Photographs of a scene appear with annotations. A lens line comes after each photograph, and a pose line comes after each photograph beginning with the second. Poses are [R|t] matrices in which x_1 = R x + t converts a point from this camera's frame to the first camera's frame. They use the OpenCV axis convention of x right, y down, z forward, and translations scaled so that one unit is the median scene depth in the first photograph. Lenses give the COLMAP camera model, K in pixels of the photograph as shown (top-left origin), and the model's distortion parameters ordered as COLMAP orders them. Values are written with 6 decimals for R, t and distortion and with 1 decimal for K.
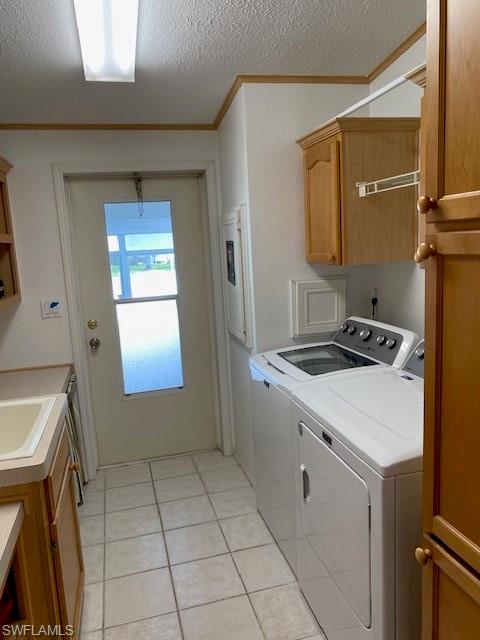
lens RADIAL K [[487.5, 0, 238.9], [0, 487.5, 323.1], [0, 0, 1]] dist [0.085186, -0.185125]
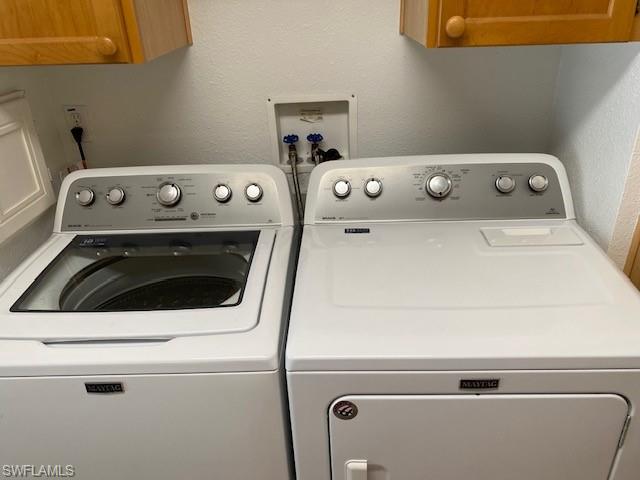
lens RADIAL K [[487.5, 0, 310.7], [0, 487.5, 238.4], [0, 0, 1]] dist [0.085186, -0.185125]
pose [[0.267137, -0.385775, 0.883072, -0.179936], [0.176894, 0.920433, 0.348585, -0.084553], [-0.947284, 0.063090, 0.314123, 0.625011]]
